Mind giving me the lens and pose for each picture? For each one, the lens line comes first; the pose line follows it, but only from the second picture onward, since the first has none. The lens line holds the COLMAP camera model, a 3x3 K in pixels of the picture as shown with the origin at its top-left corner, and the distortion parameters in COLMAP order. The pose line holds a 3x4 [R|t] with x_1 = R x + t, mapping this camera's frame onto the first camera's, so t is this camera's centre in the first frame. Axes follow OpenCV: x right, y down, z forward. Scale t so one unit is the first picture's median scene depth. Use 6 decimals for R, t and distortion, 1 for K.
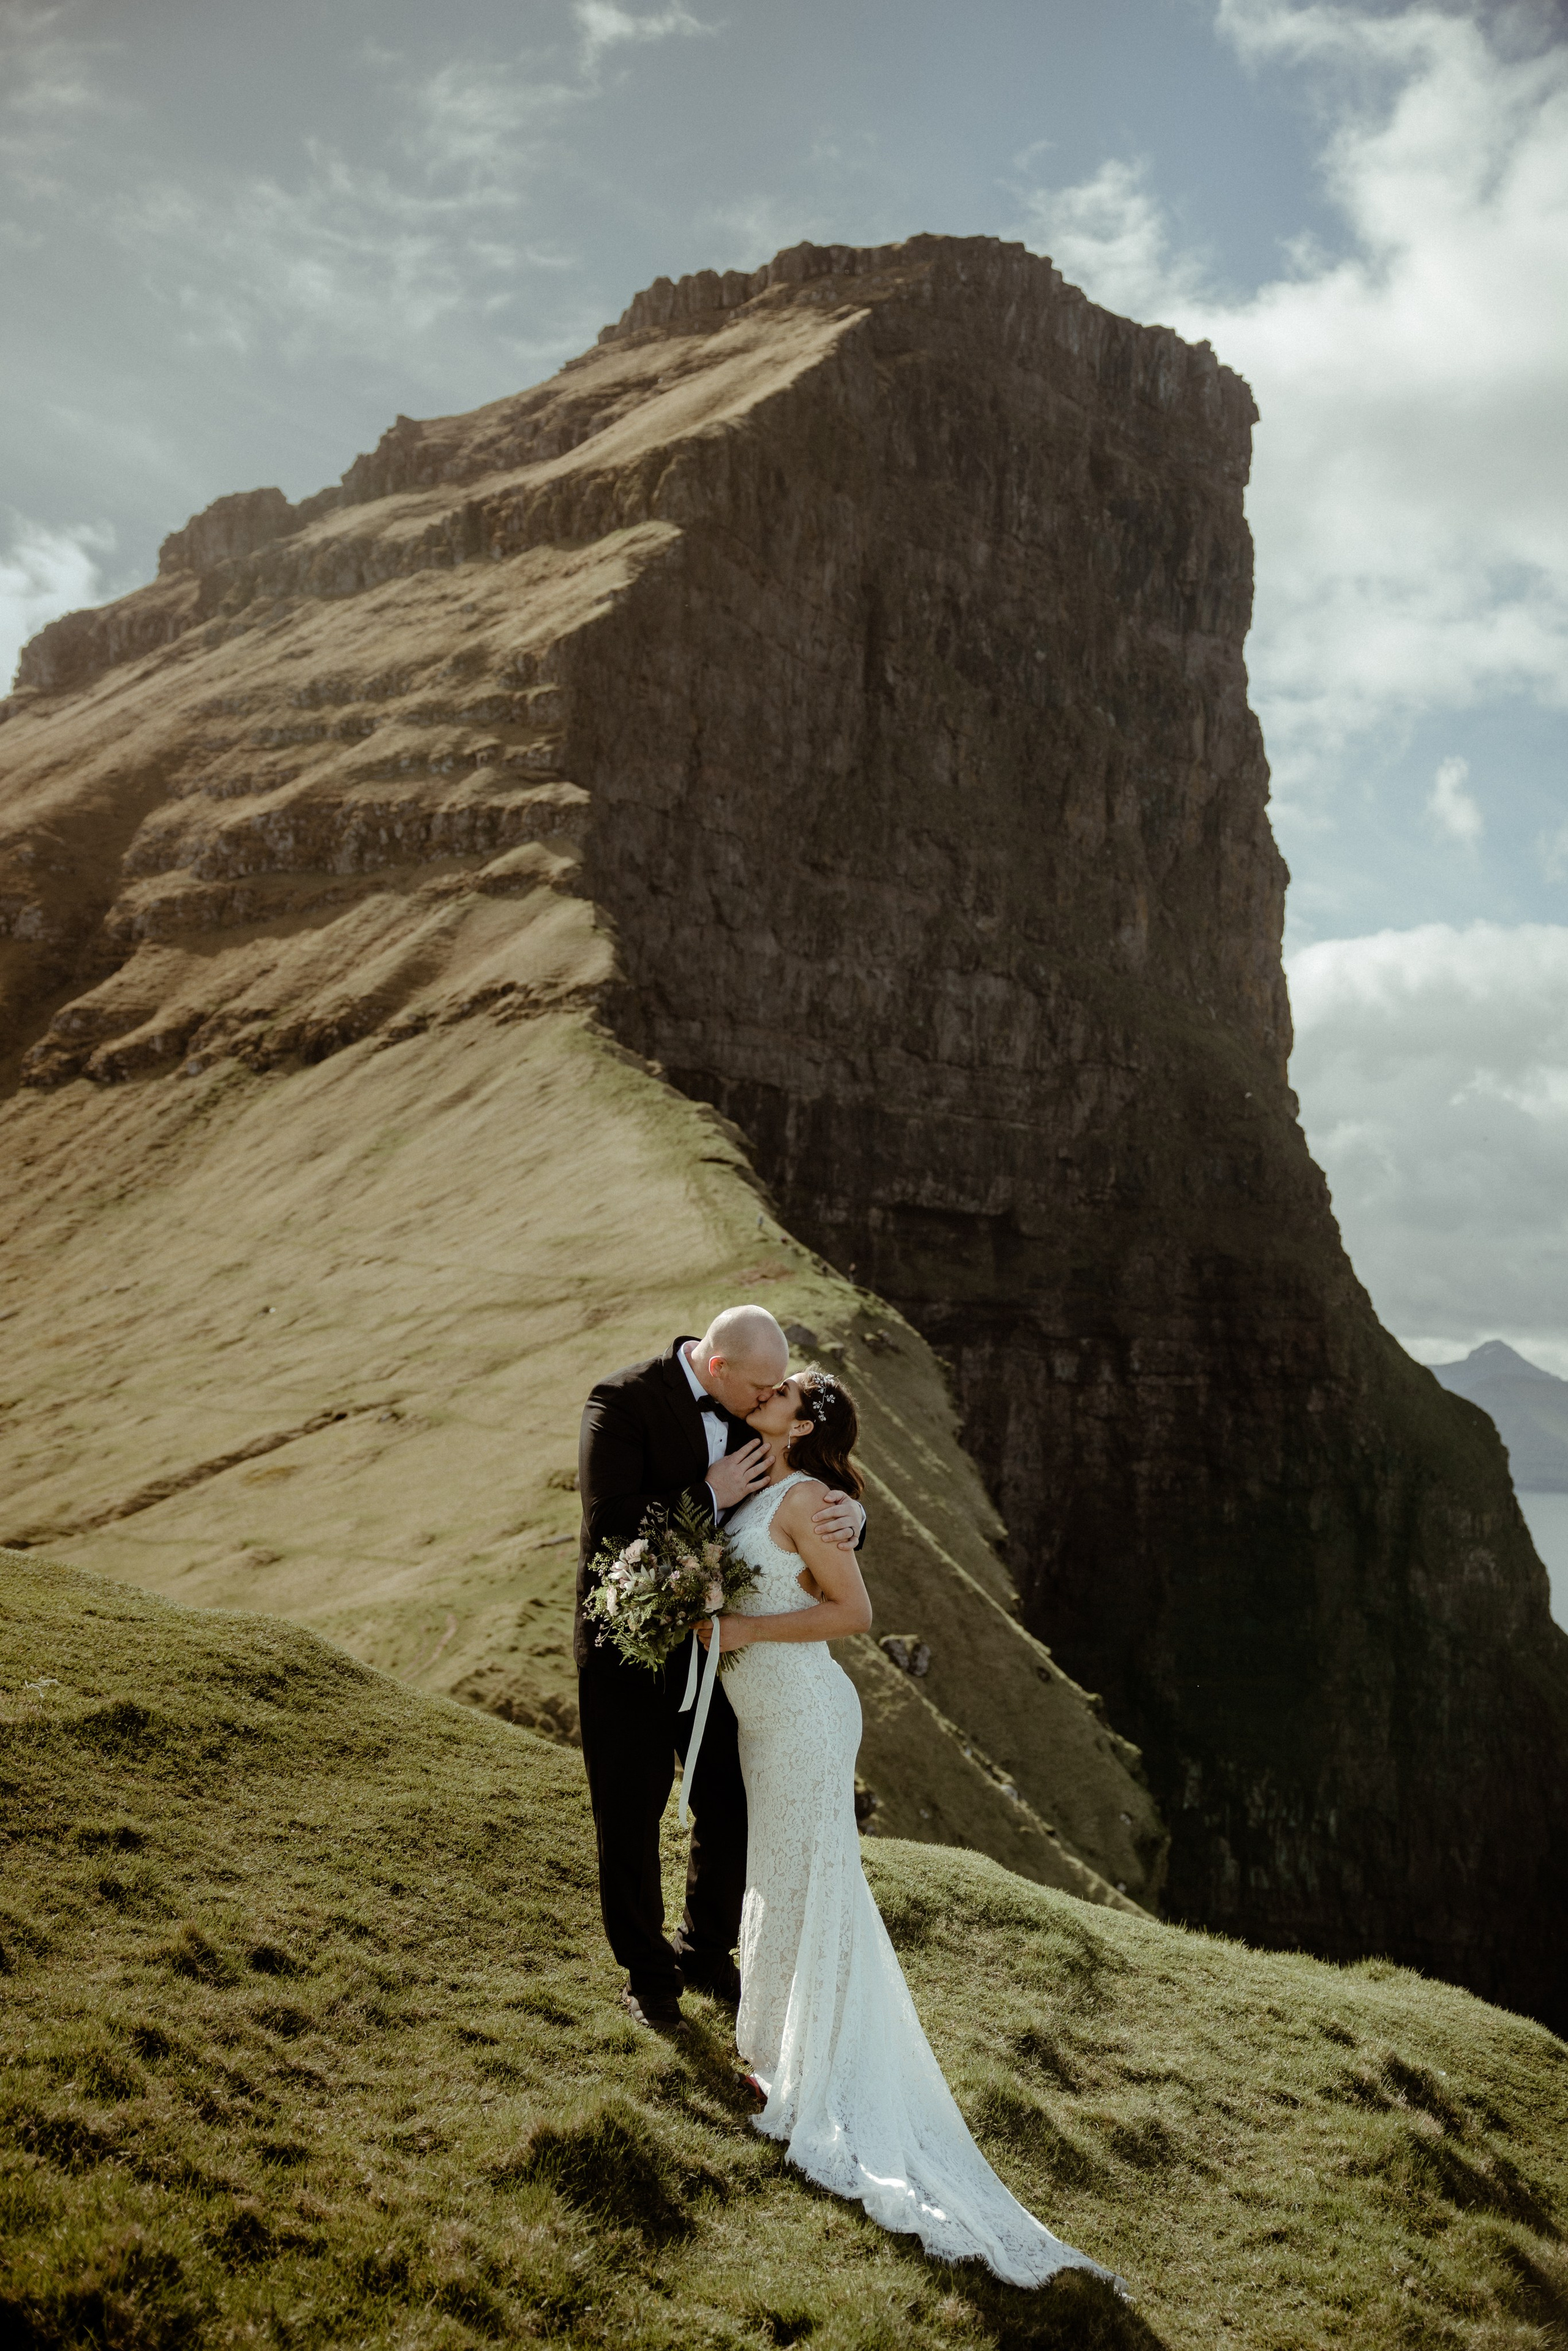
lens RADIAL K [[2408.6, 0, 784.0], [0, 2408.6, 1175.5], [0, 0, 1]] dist [-0.013666, 0.127743]
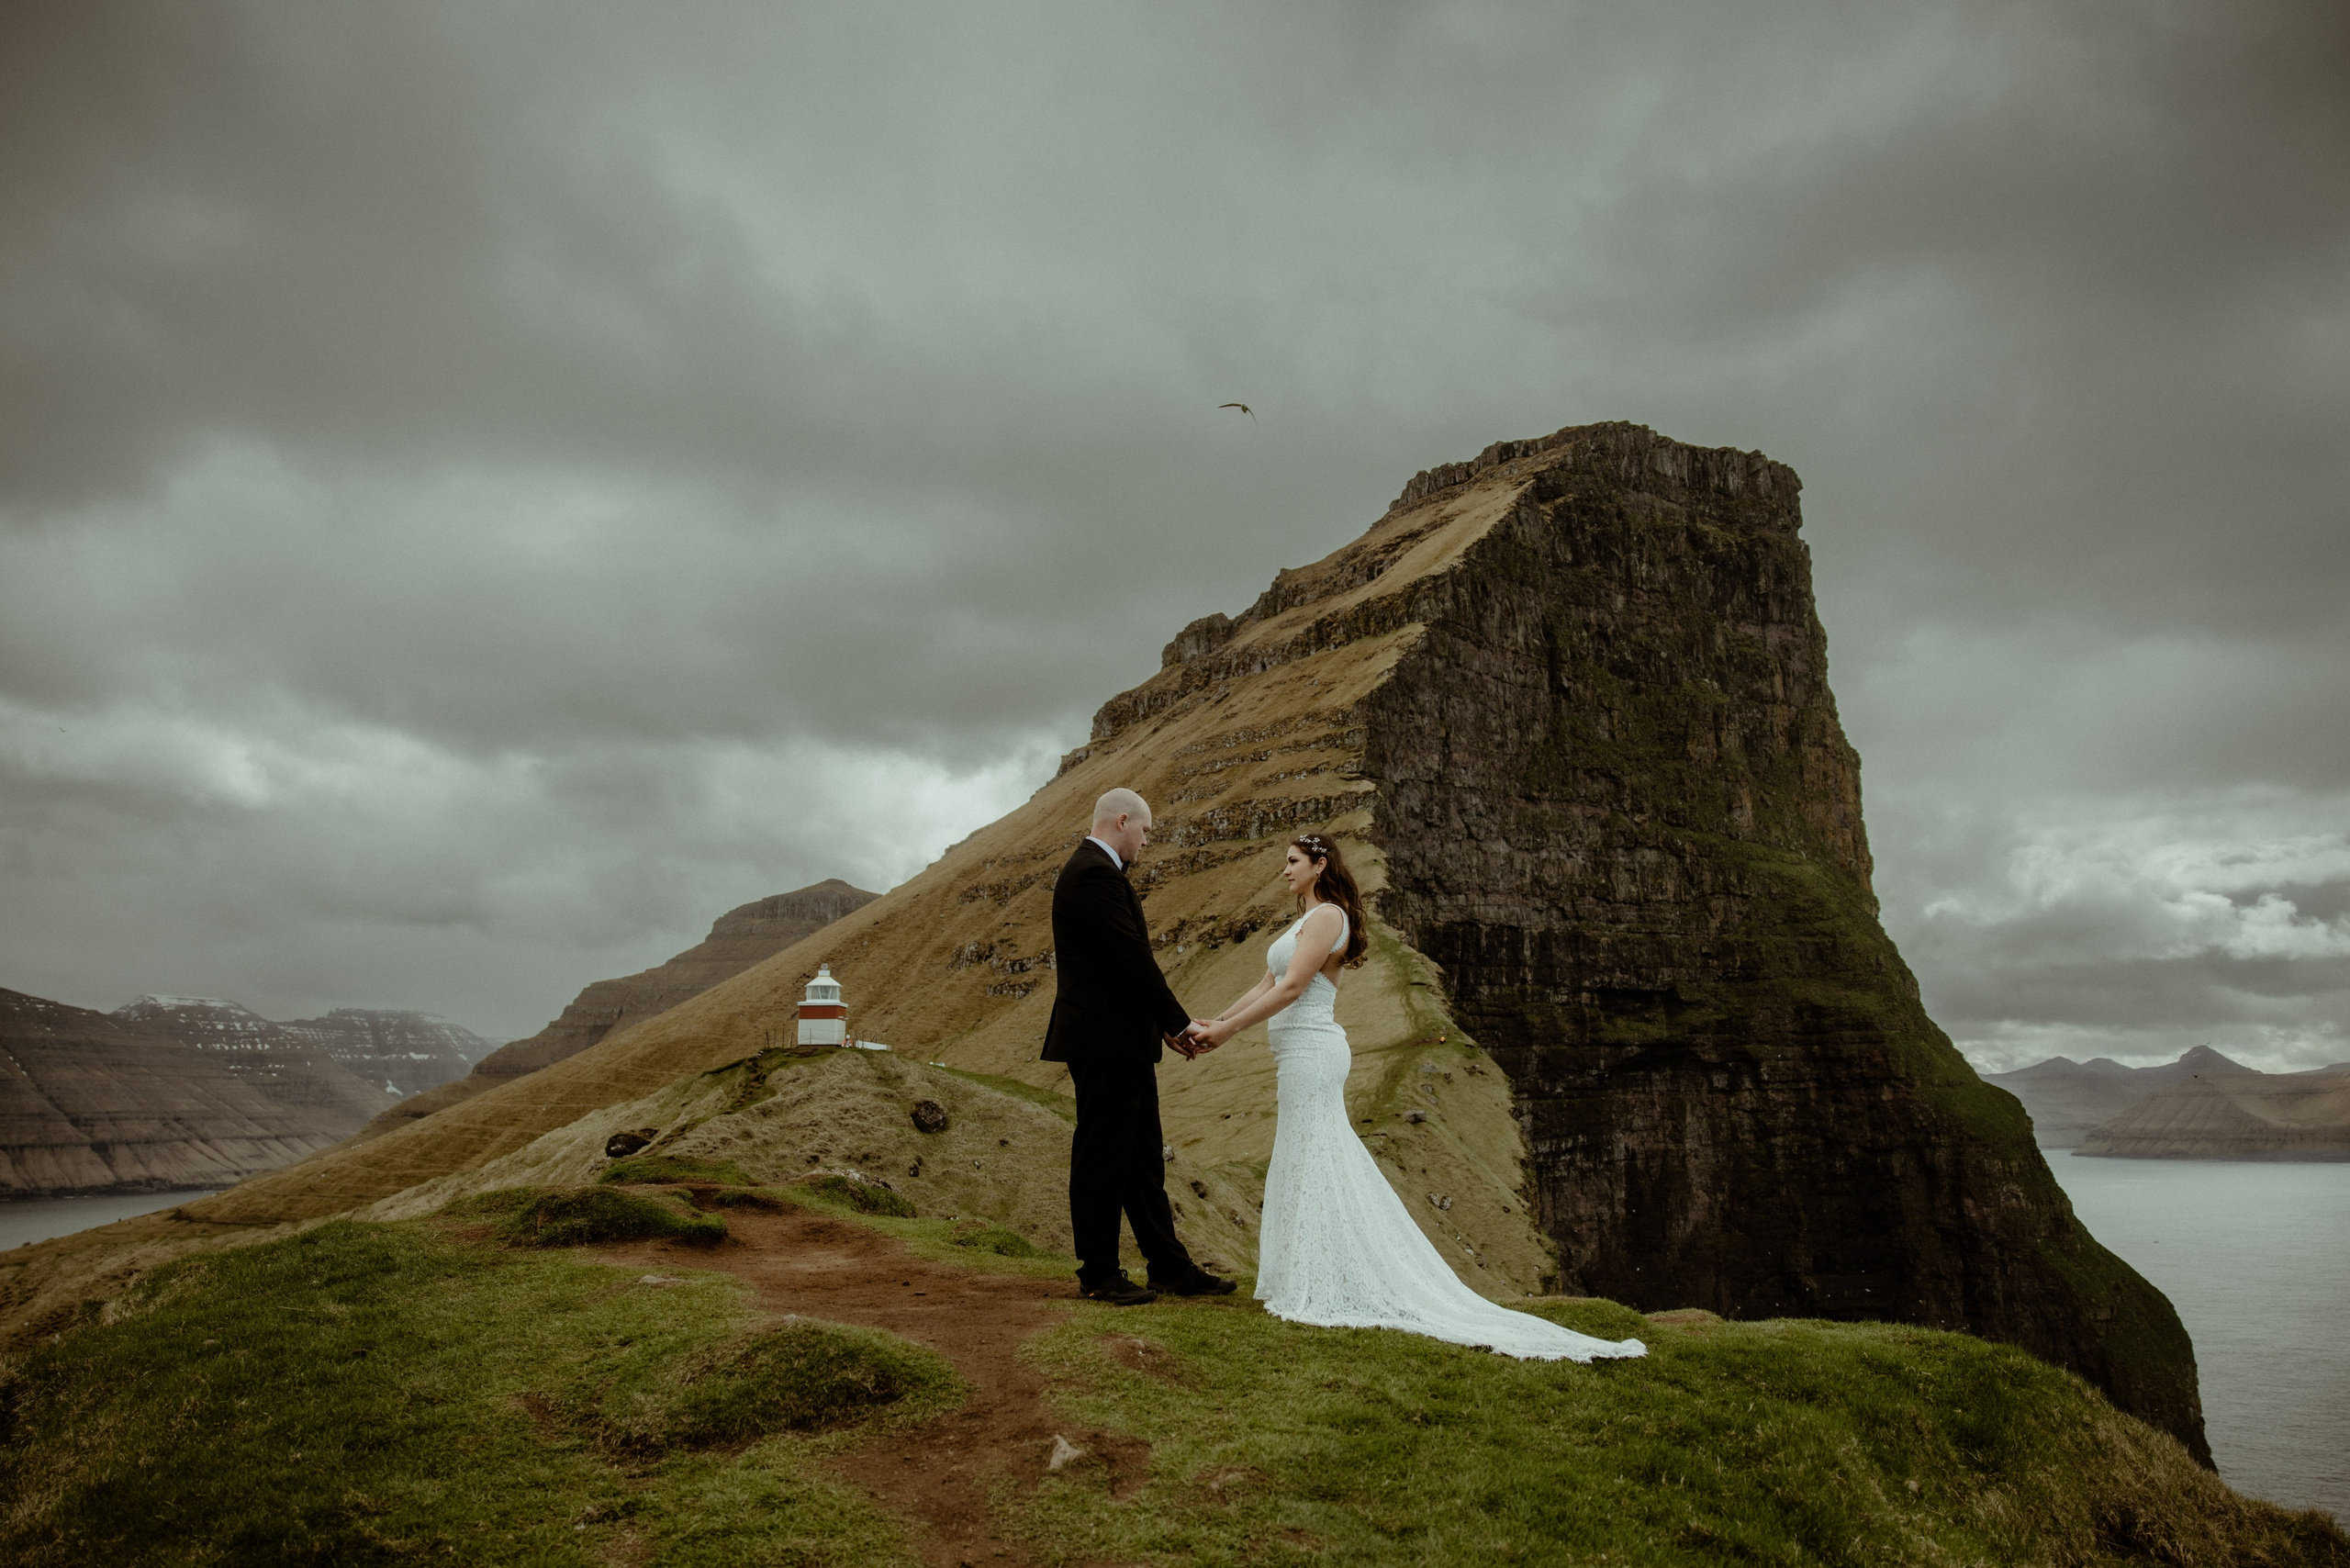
lens RADIAL K [[1601.8, 0, 1175.0], [0, 1601.8, 784.0], [0, 0, 1]] dist [0.003126, 0.002770]
pose [[0.958712, -0.104042, -0.264664, 0.075519], [0.071672, 0.989028, -0.129174, -0.006598], [0.275200, 0.104872, 0.955650, -0.180904]]
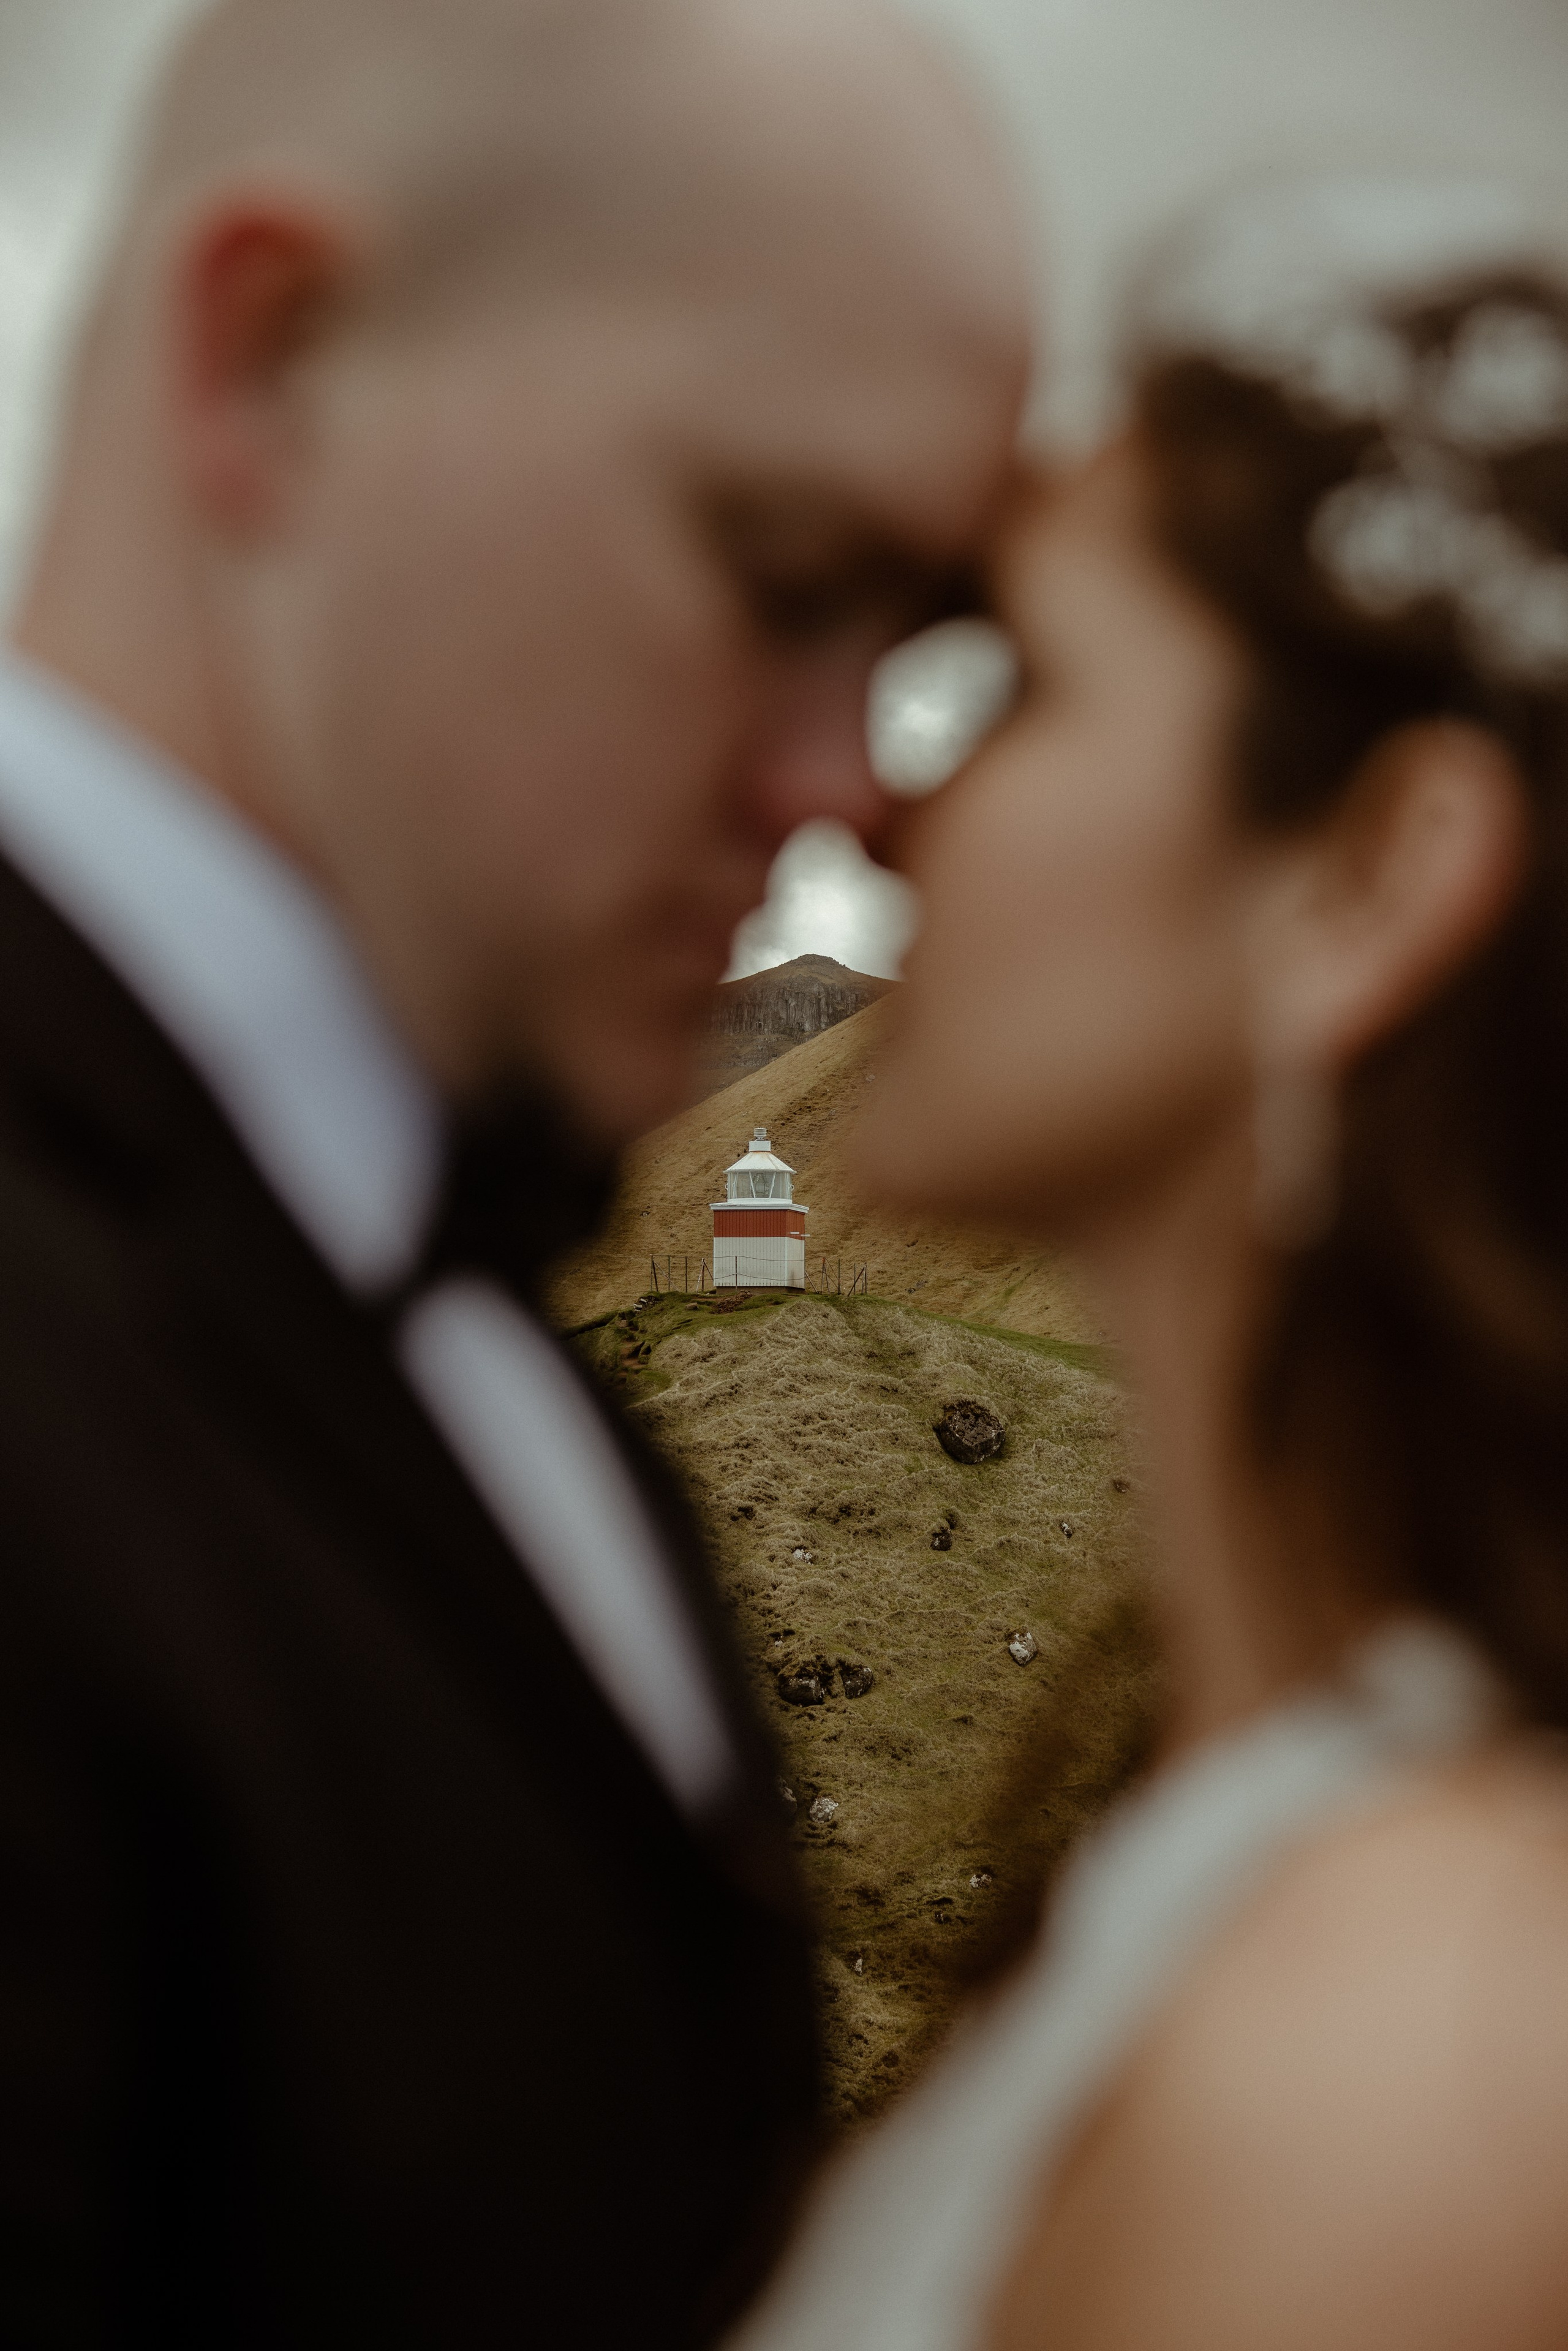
lens RADIAL K [[3077.0, 0, 784.0], [0, 3077.0, 1175.5], [0, 0, 1]] dist [0.050372, 0.128649]
pose [[0.874926, -0.068683, -0.479362, 0.072214], [0.071027, 0.997386, -0.013266, -0.007694], [0.479020, -0.022441, 0.877517, -0.168870]]
